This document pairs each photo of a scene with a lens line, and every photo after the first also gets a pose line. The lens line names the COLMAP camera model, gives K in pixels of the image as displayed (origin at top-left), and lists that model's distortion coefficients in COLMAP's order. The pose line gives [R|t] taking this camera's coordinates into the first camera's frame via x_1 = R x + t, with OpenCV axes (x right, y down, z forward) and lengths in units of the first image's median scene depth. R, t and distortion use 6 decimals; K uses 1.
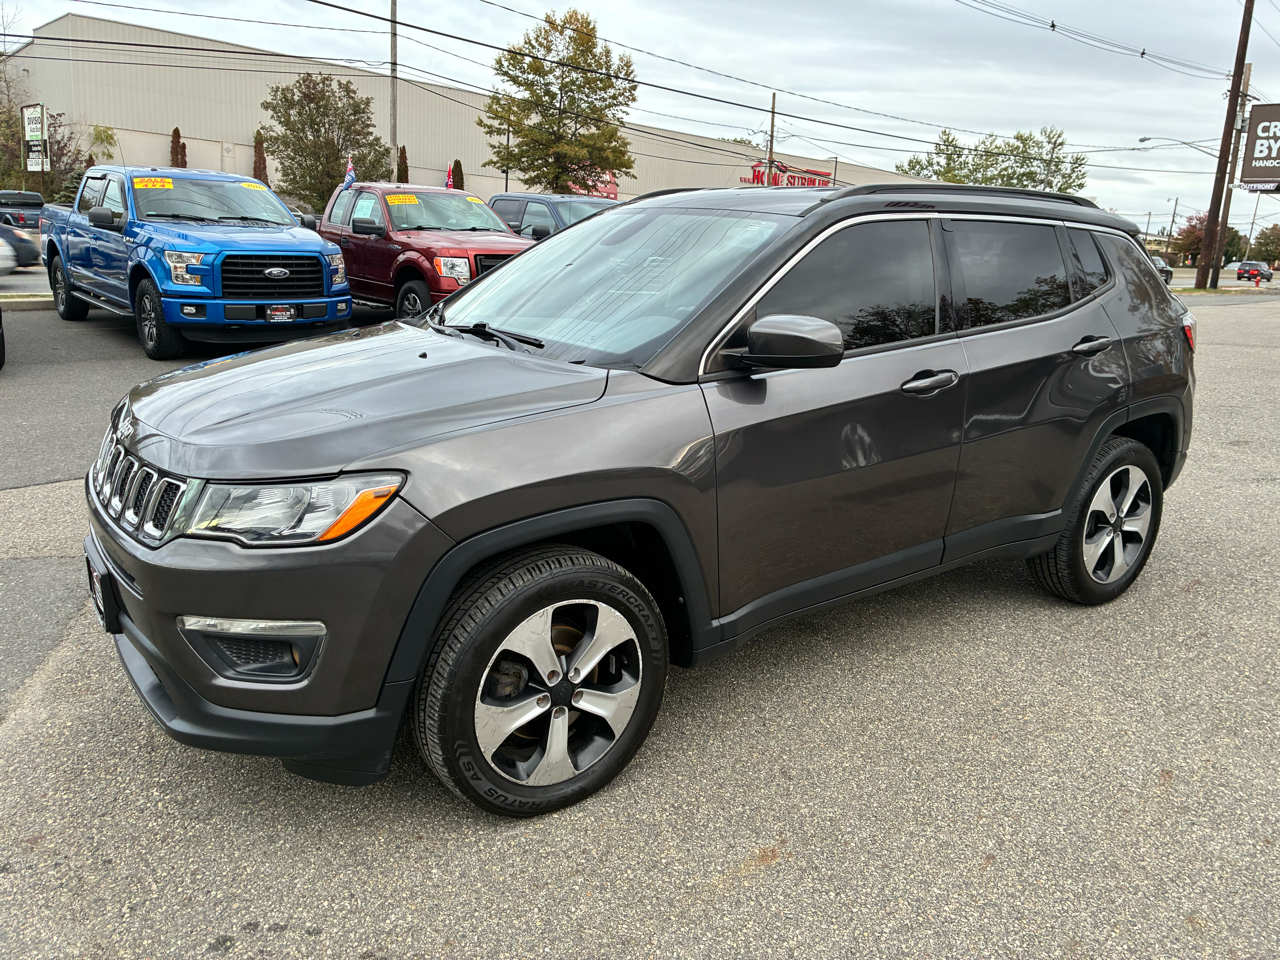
lens RADIAL K [[966.1, 0, 651.7], [0, 966.1, 460.4], [0, 0, 1]] dist [0.055293, -0.075050]
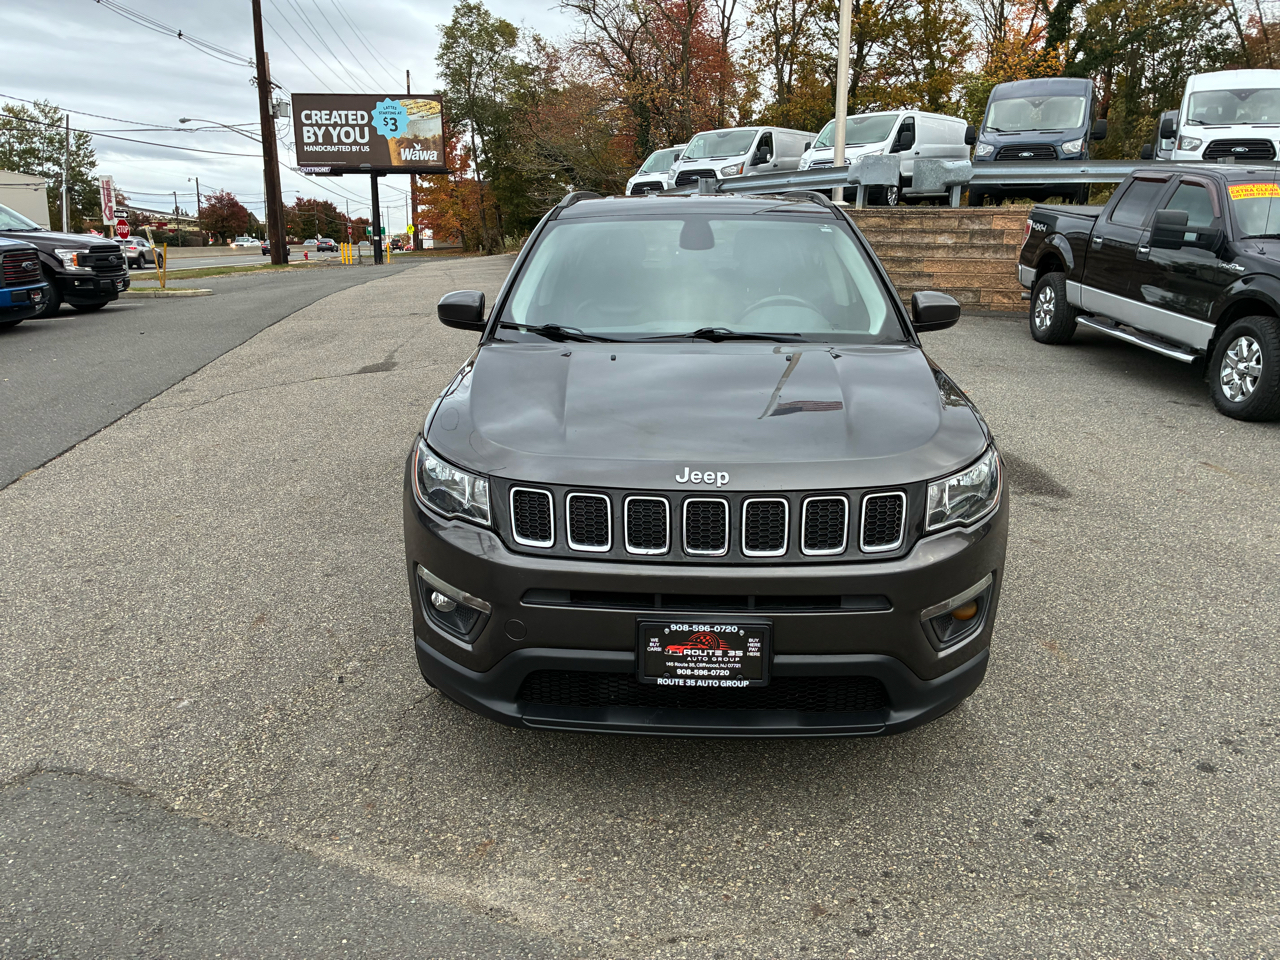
lens RADIAL K [[966.1, 0, 628.6], [0, 966.1, 480.7], [0, 0, 1]] dist [0.055293, -0.075050]
pose [[0.618779, -0.231908, 0.750554, -0.065029], [0.202414, 0.970239, 0.132911, -0.008441], [-0.759040, 0.069680, 0.647305, 0.023787]]
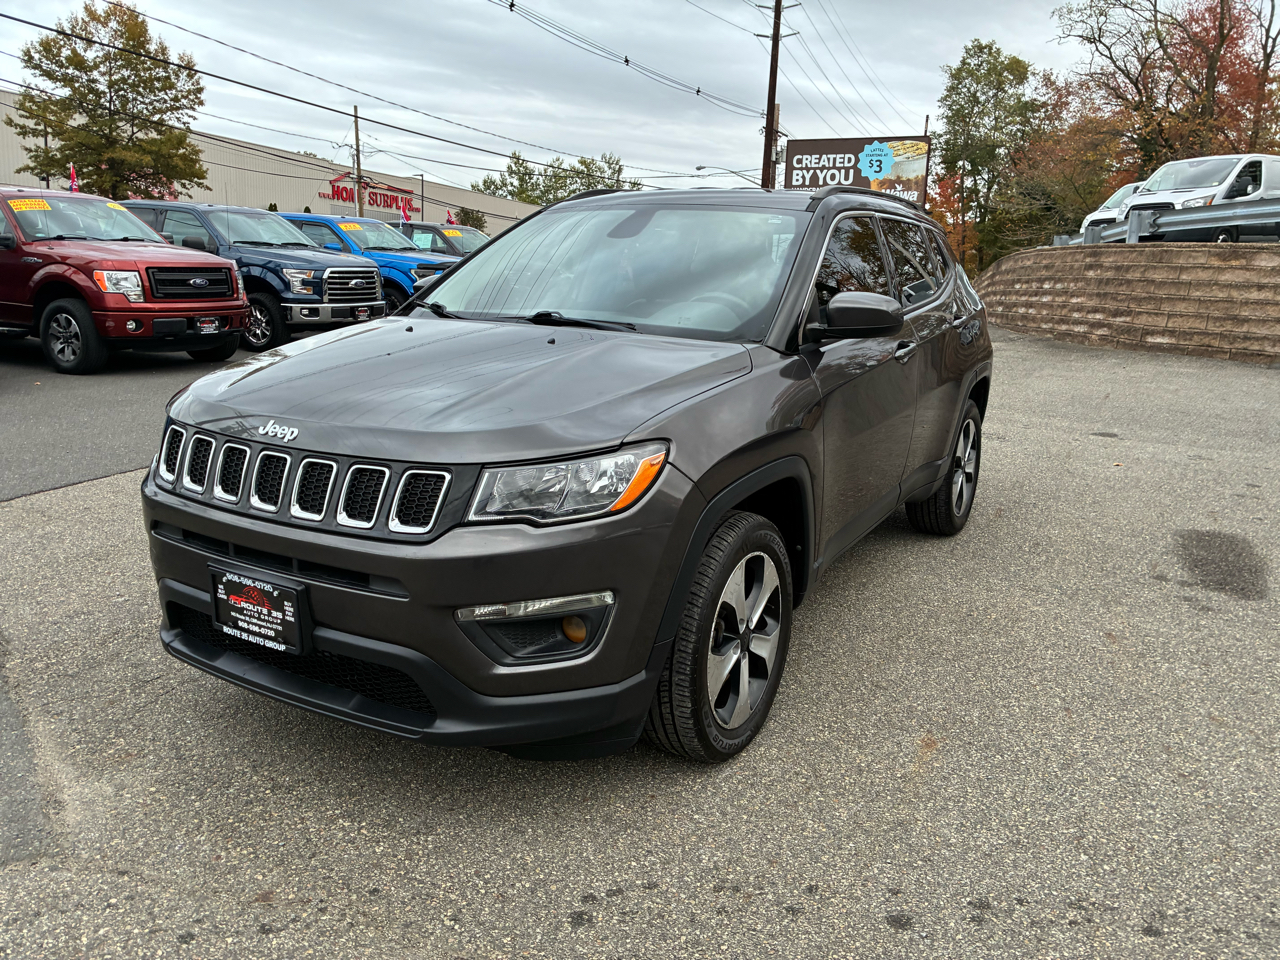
lens RADIAL K [[966.1, 0, 651.2], [0, 966.1, 472.4], [0, 0, 1]] dist [0.055293, -0.075050]
pose [[0.912880, -0.093808, 0.397304, -0.030123], [0.096365, 0.995254, 0.013573, 0.001352], [-0.396692, 0.025895, 0.917587, 0.001708]]
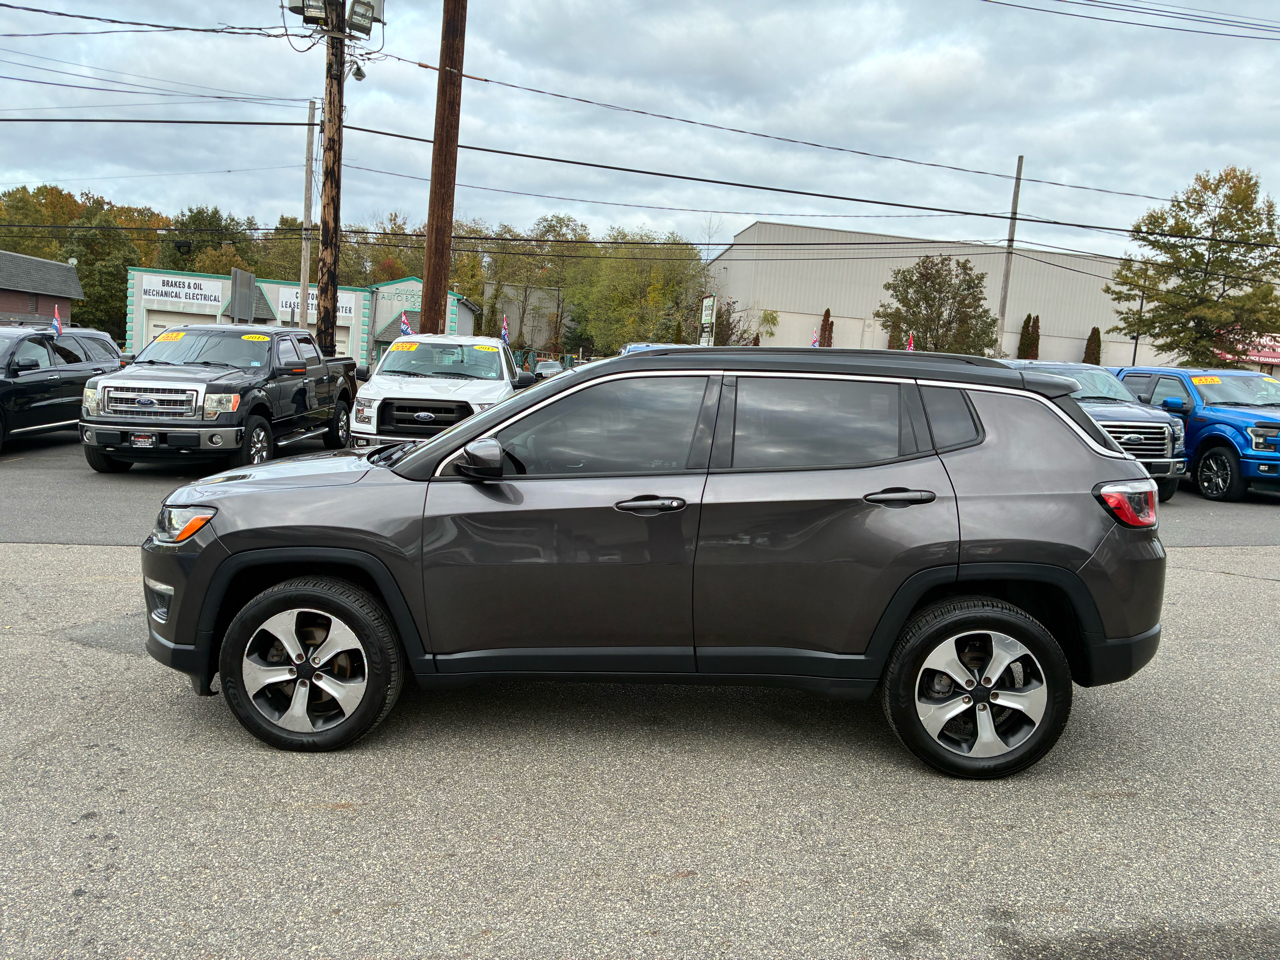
lens RADIAL K [[966.1, 0, 648.9], [0, 966.1, 468.3], [0, 0, 1]] dist [0.055293, -0.075050]
pose [[0.791620, 0.061586, -0.607902, 0.062261], [-0.157360, 0.981896, -0.105441, 0.000087], [0.590403, 0.179129, 0.786979, 0.002624]]
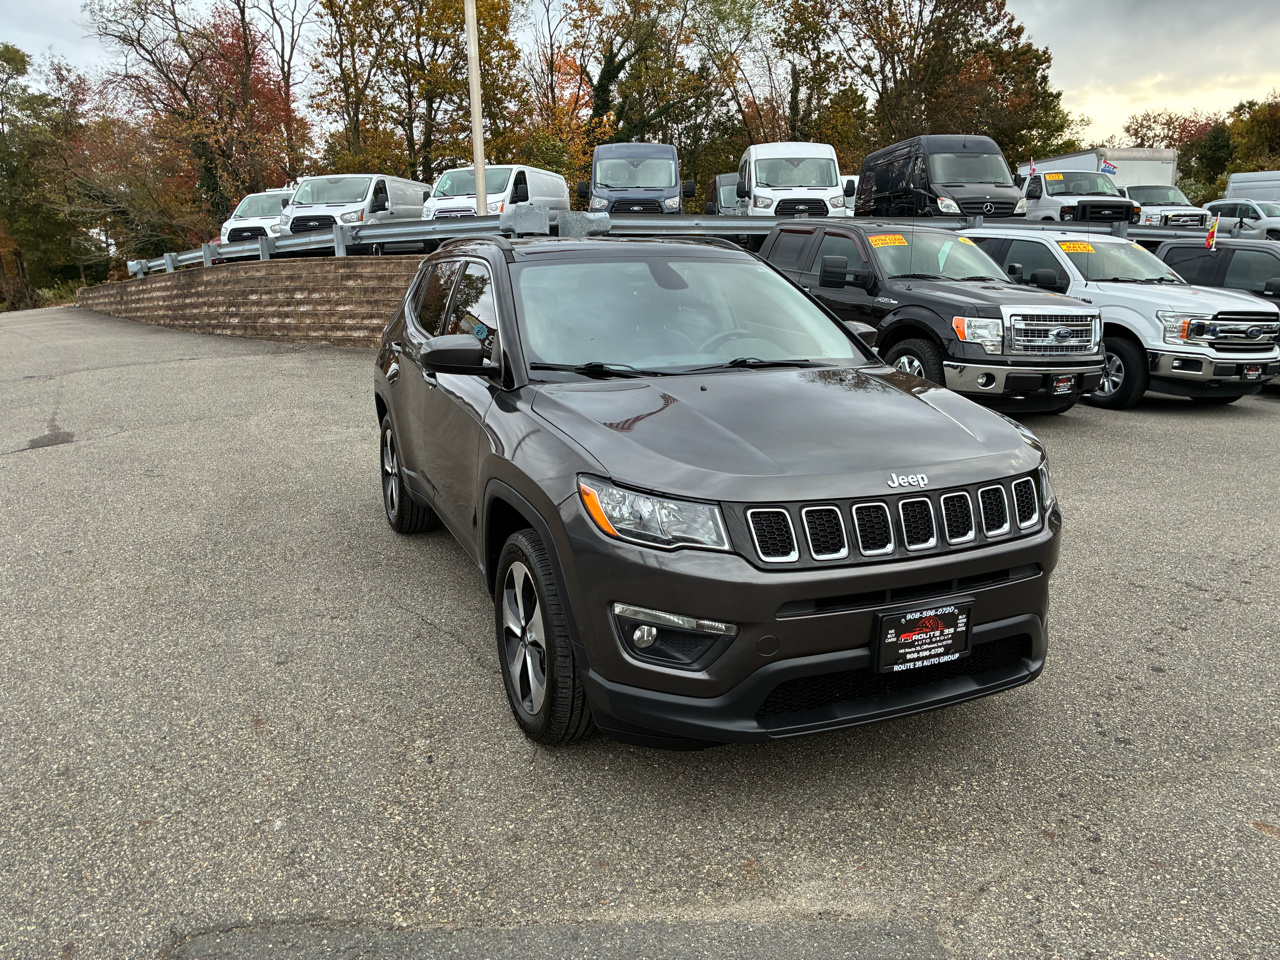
lens RADIAL K [[966.1, 0, 639.1], [0, 966.1, 468.9], [0, 0, 1]] dist [0.055293, -0.075050]
pose [[0.212234, -0.229579, 0.949868, -0.081085], [0.241722, 0.954139, 0.176603, -0.015200], [-0.946851, 0.192123, 0.257995, 0.051375]]
